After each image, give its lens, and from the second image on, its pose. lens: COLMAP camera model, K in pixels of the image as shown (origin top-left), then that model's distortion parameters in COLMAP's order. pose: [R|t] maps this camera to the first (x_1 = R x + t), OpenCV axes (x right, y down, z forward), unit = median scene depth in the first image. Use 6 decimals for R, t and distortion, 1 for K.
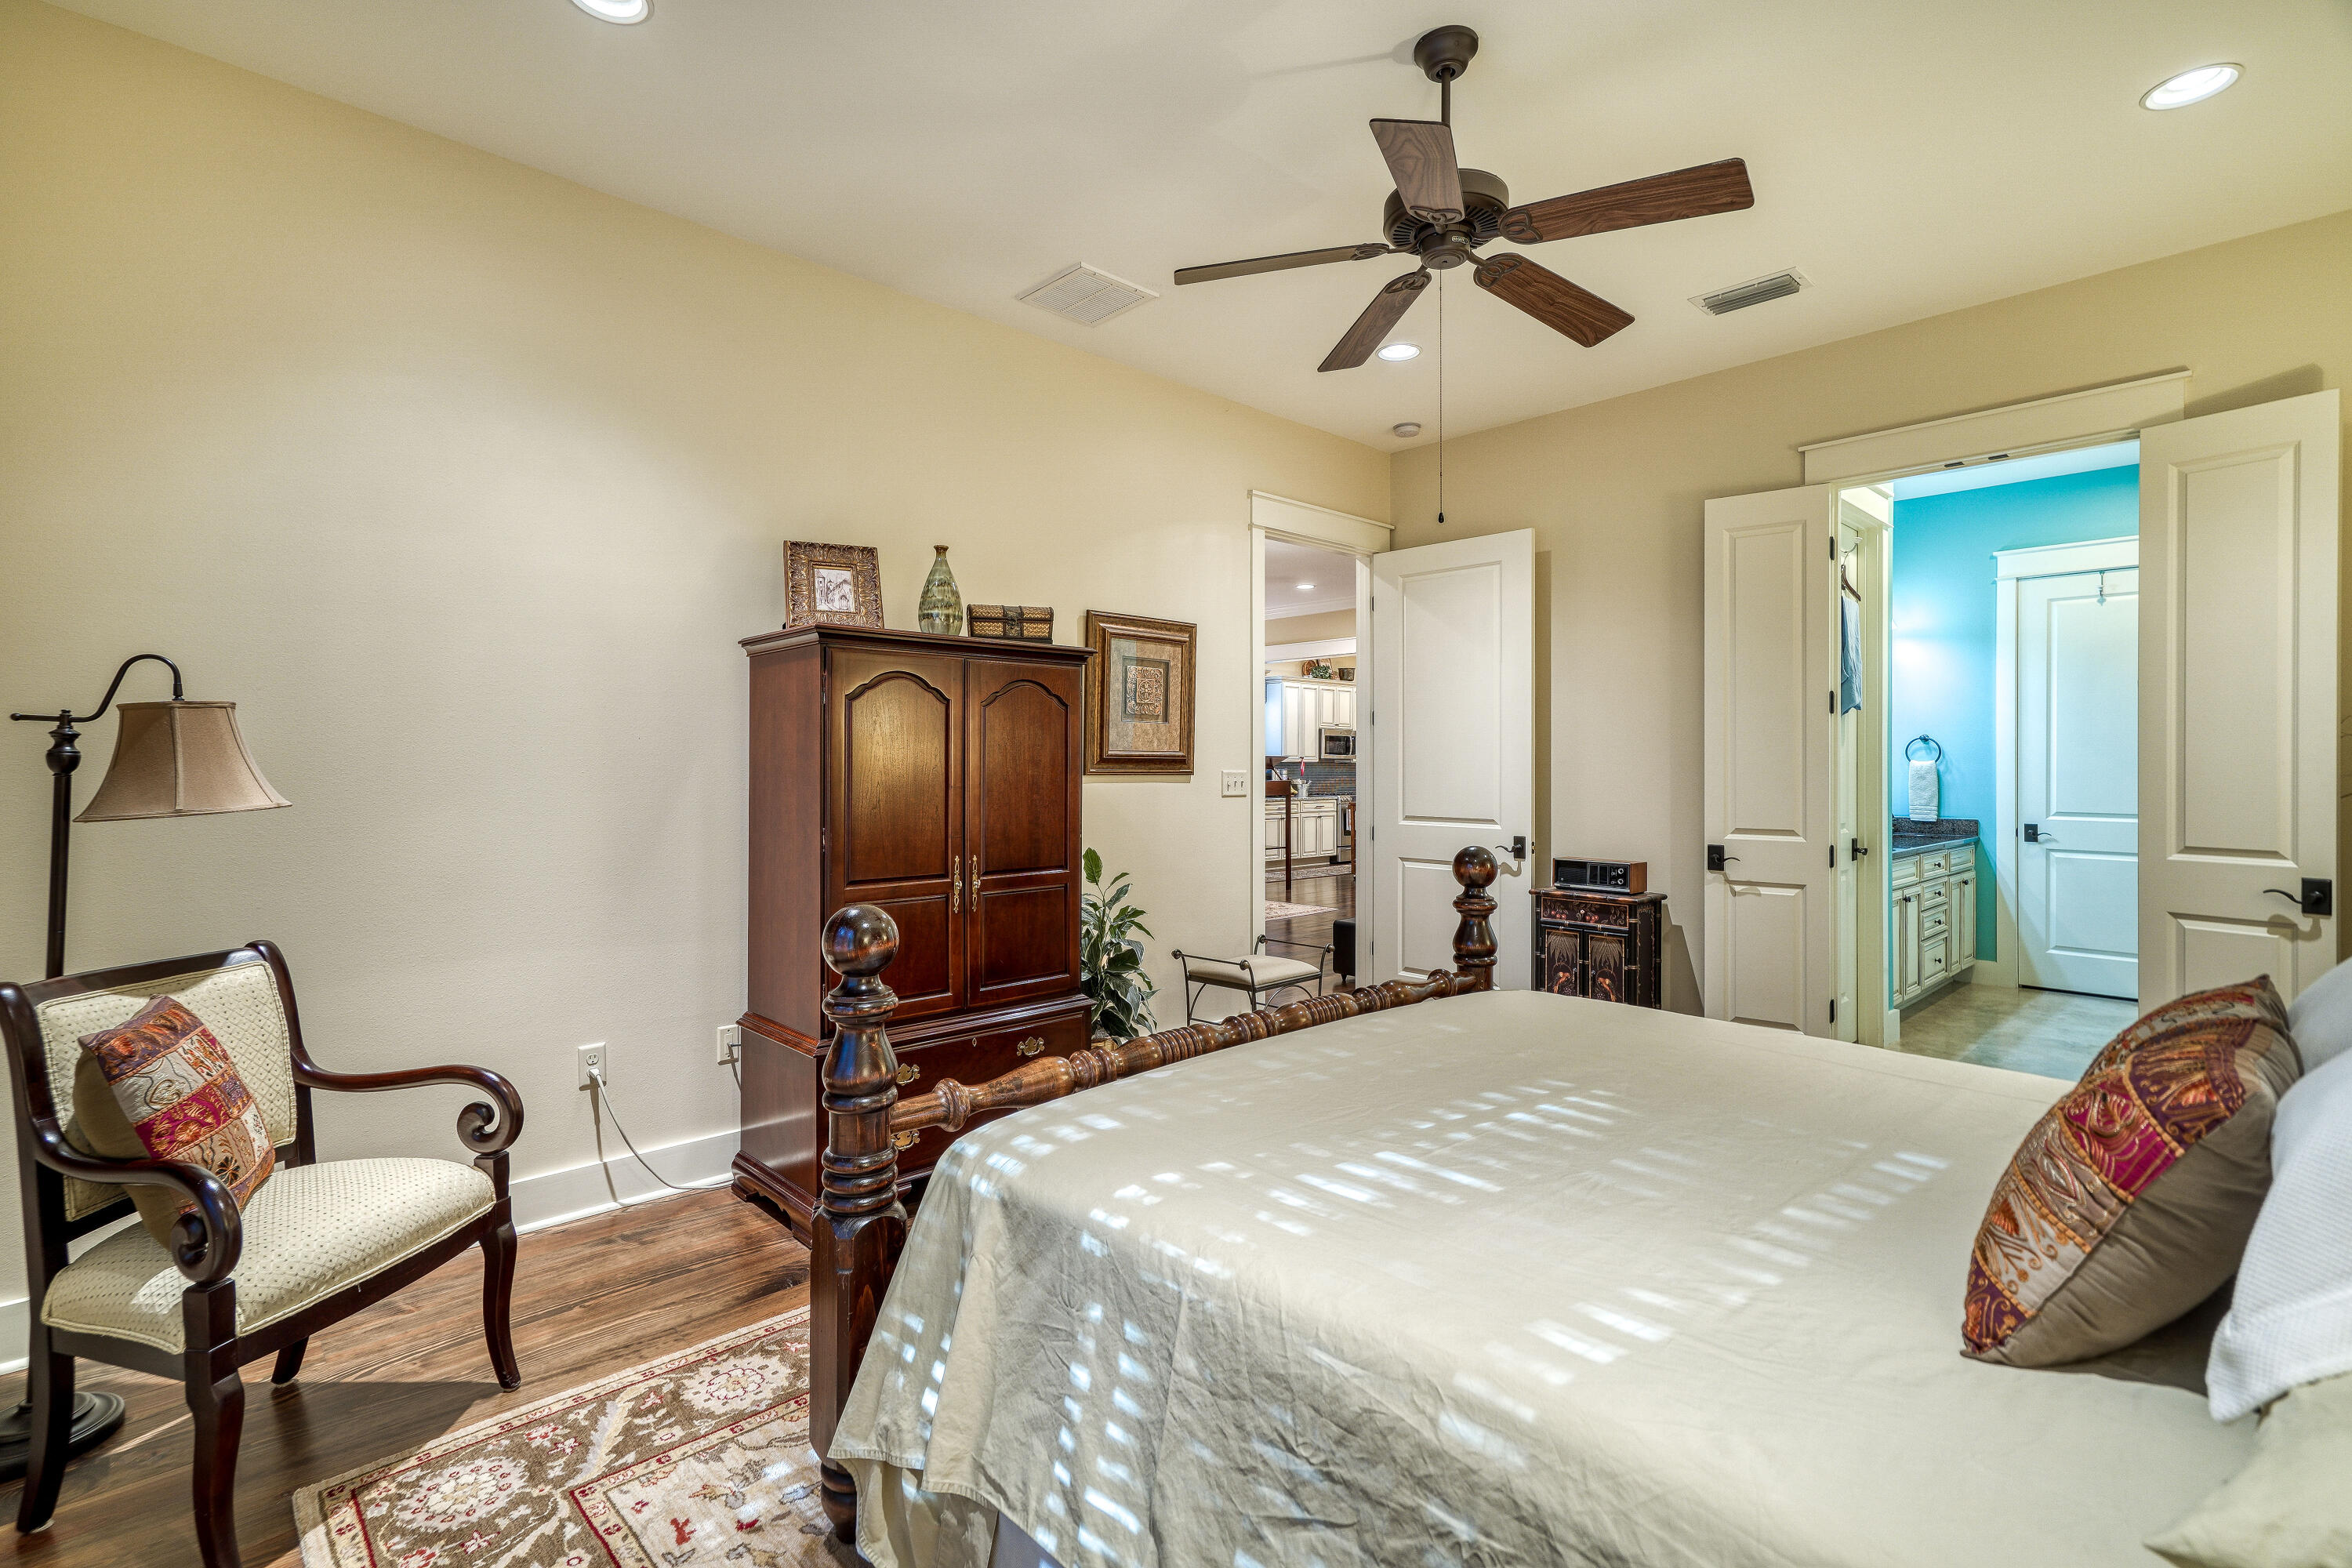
lens RADIAL K [[1079.6, 0, 1160.5], [0, 1079.6, 772.9], [0, 0, 1]] dist [-0.000326, 0.012739]
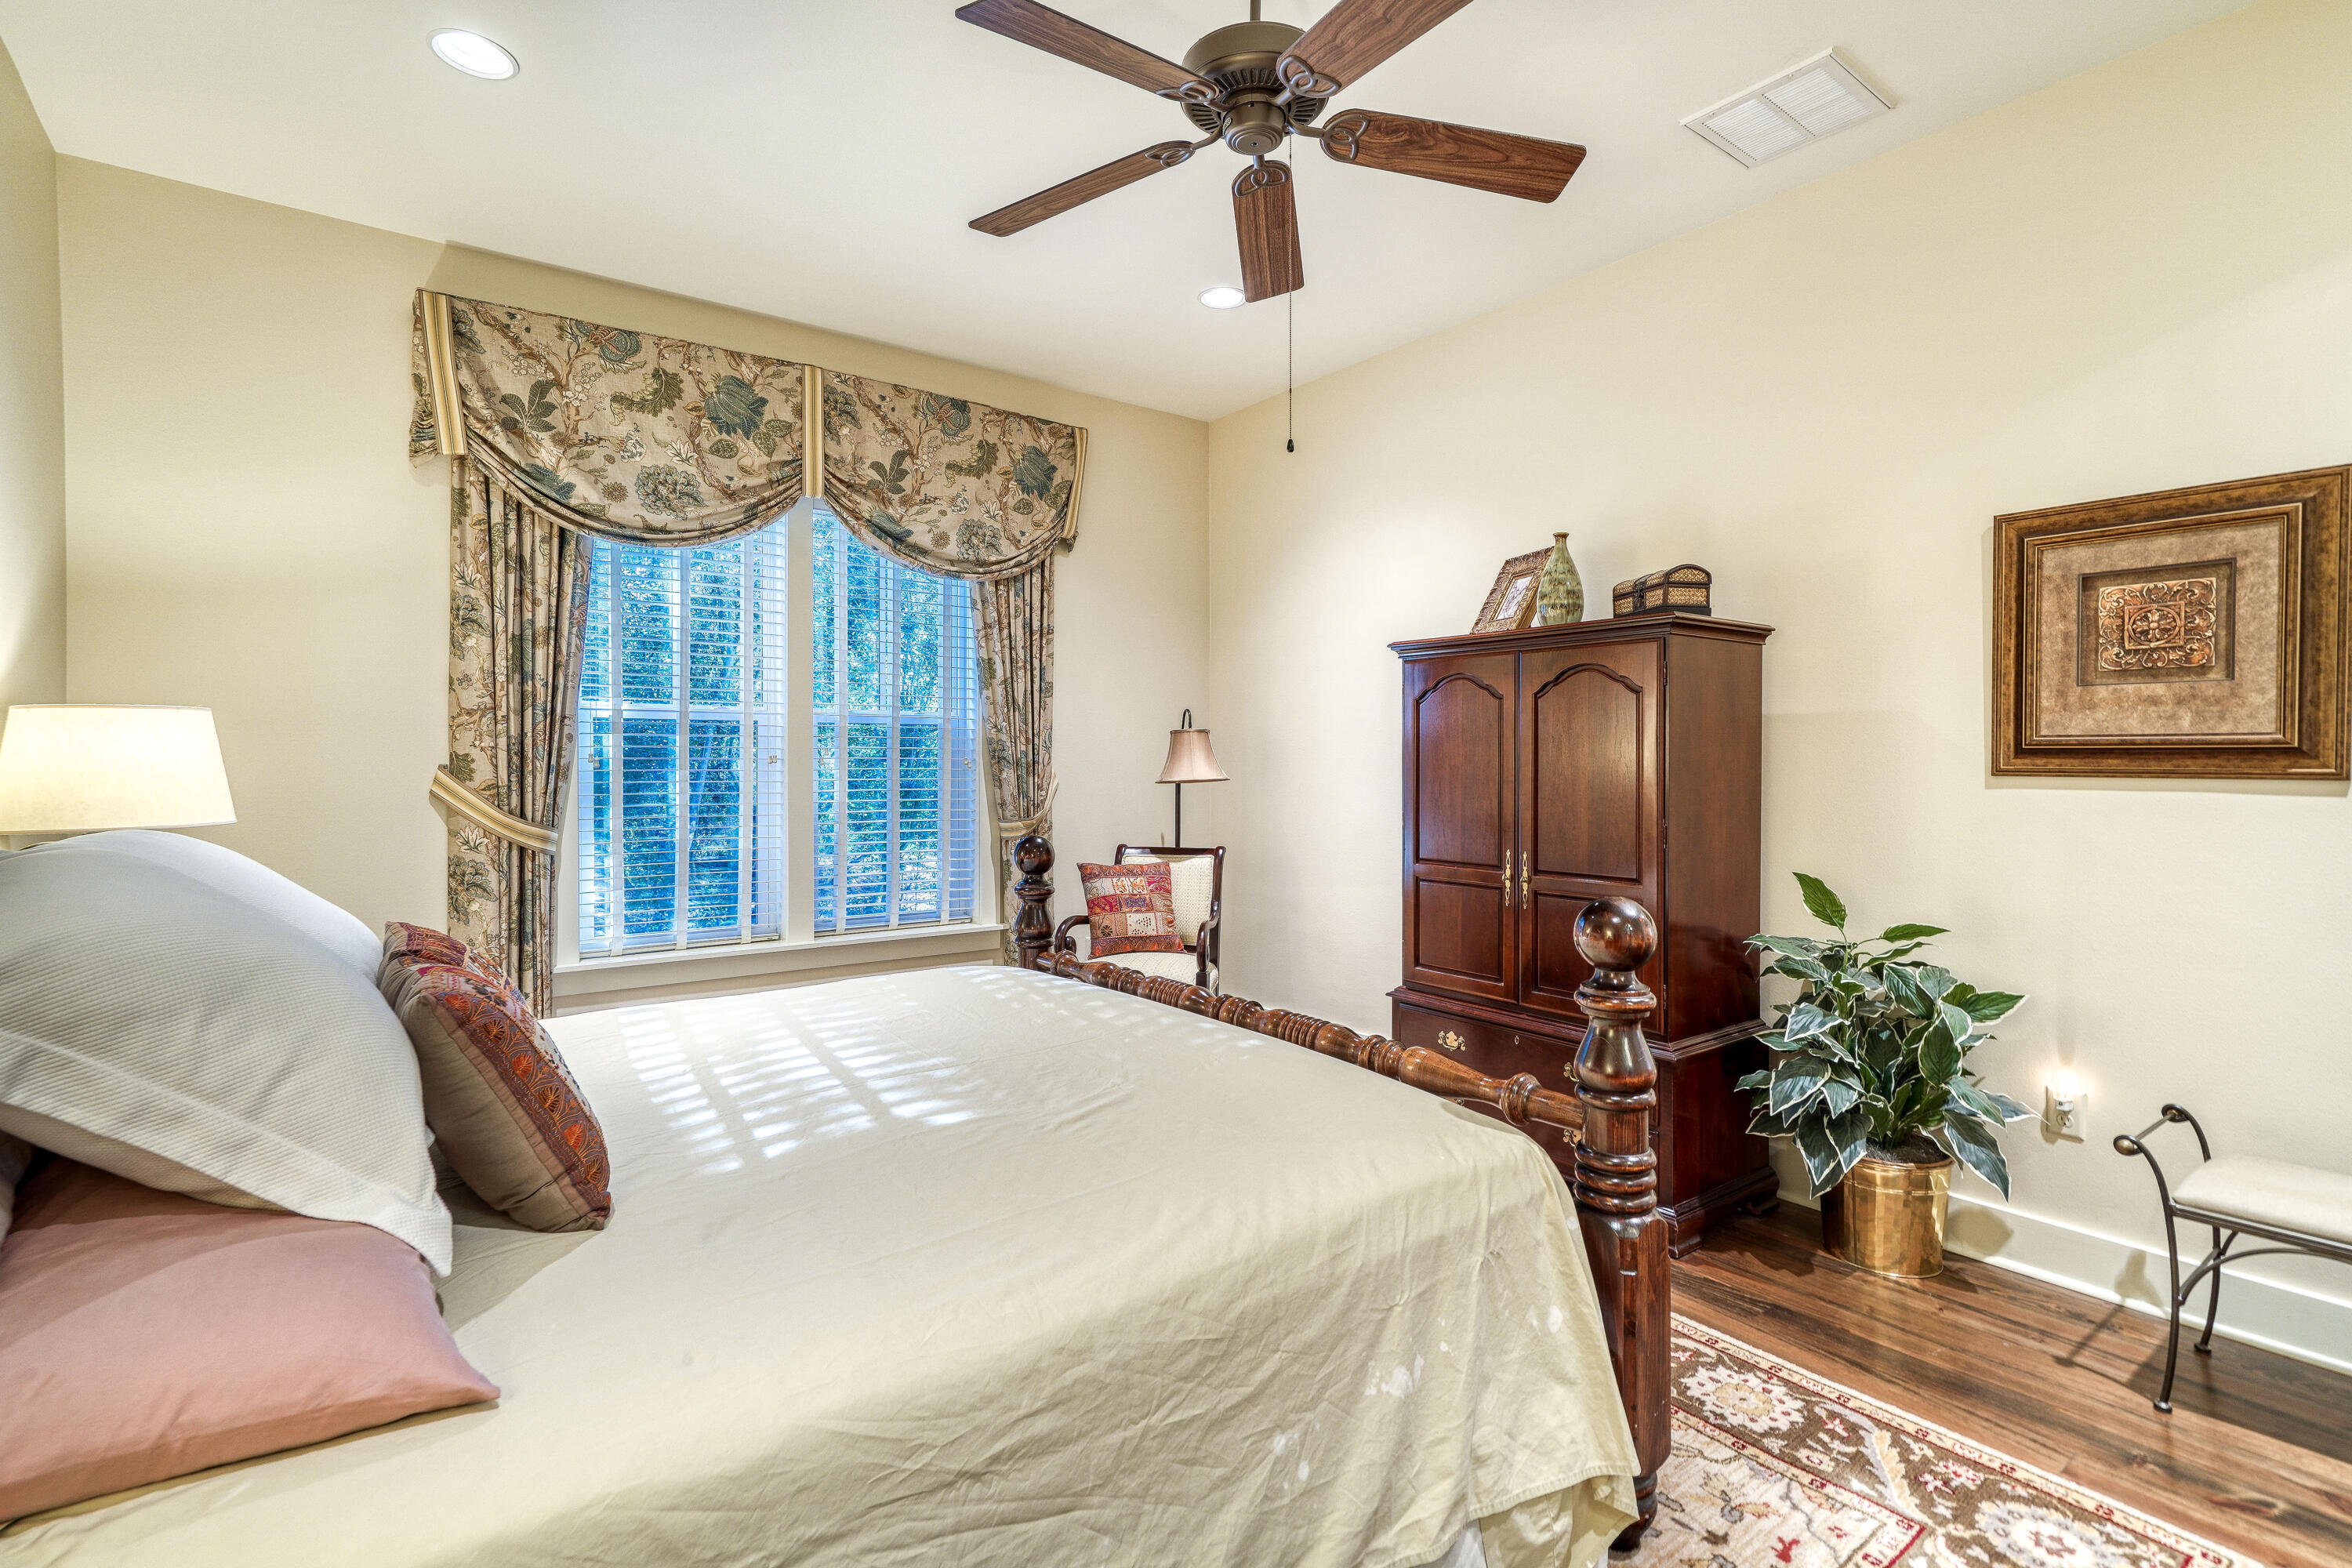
lens RADIAL K [[1079.6, 0, 1160.5], [0, 1079.6, 772.9], [0, 0, 1]] dist [-0.000326, 0.012739]
pose [[-0.110215, 0.007330, -0.993881, 1.535906], [-0.008864, 0.999926, 0.008357, 0.000734], [0.993868, 0.009731, -0.110141, 1.430465]]
